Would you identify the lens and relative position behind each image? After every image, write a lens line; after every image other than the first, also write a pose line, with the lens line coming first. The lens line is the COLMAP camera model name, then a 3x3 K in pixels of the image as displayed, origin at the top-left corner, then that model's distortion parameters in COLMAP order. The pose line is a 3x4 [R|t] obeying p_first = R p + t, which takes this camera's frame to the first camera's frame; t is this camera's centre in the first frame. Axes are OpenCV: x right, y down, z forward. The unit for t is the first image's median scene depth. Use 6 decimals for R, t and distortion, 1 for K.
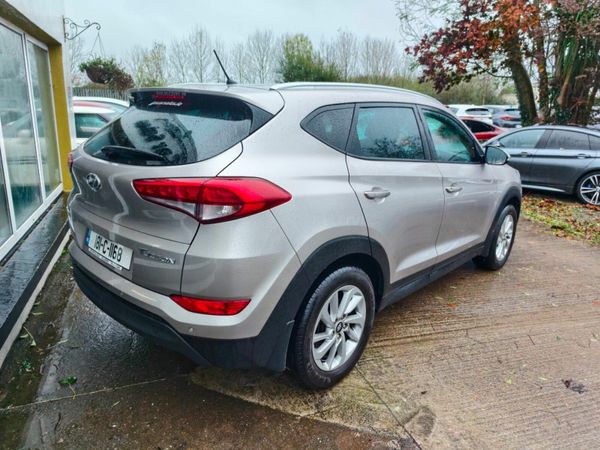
lens RADIAL K [[412.1, 0, 301.8], [0, 412.1, 217.8], [0, 0, 1]] dist [0.008778, -0.000622]
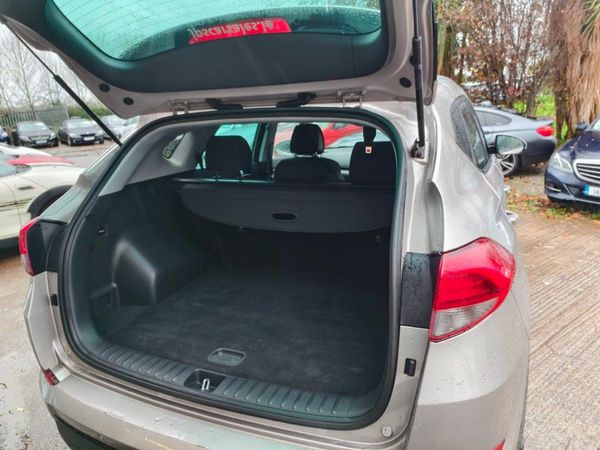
lens RADIAL K [[413.3, 0, 308.7], [0, 413.3, 222.8], [0, 0, 1]] dist [0.012358, -0.006682]
pose [[0.935857, -0.176881, 0.304770, -0.394865], [0.172519, 0.984135, 0.041412, -0.145288], [-0.307260, 0.013823, 0.951525, 0.403812]]
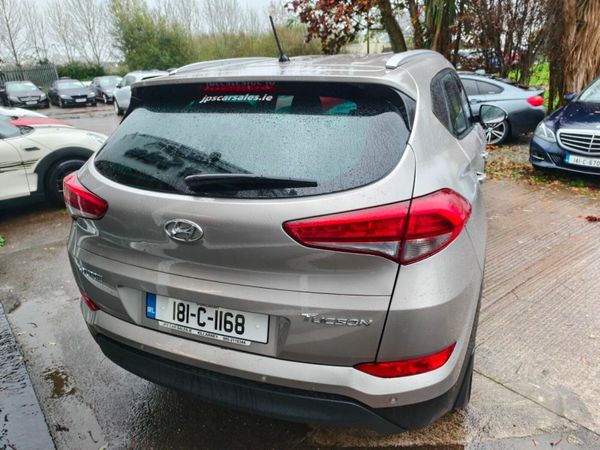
lens RADIAL K [[413.3, 0, 308.7], [0, 413.3, 222.8], [0, 0, 1]] dist [0.012358, -0.006682]
pose [[0.933891, -0.189088, 0.303470, -0.454005], [0.158908, 0.979792, 0.121476, -0.131087], [-0.320307, -0.065221, 0.945066, 0.270966]]
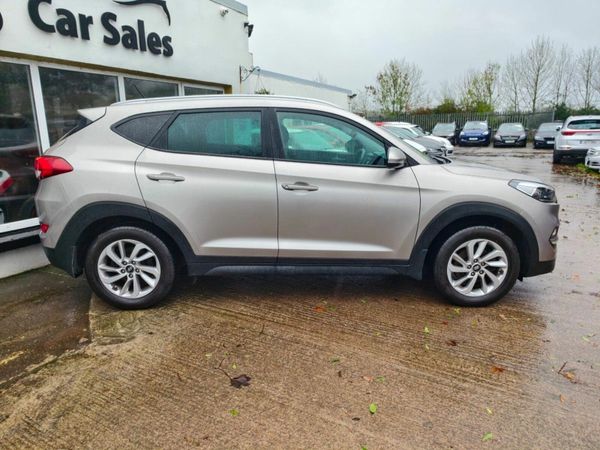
lens RADIAL K [[413.3, 0, 308.7], [0, 413.3, 222.8], [0, 0, 1]] dist [0.012358, -0.006682]
pose [[0.697316, 0.115677, -0.707368, 1.483613], [-0.145720, 0.989160, 0.018109, -0.005782], [0.701795, 0.090450, 0.706613, 0.404493]]
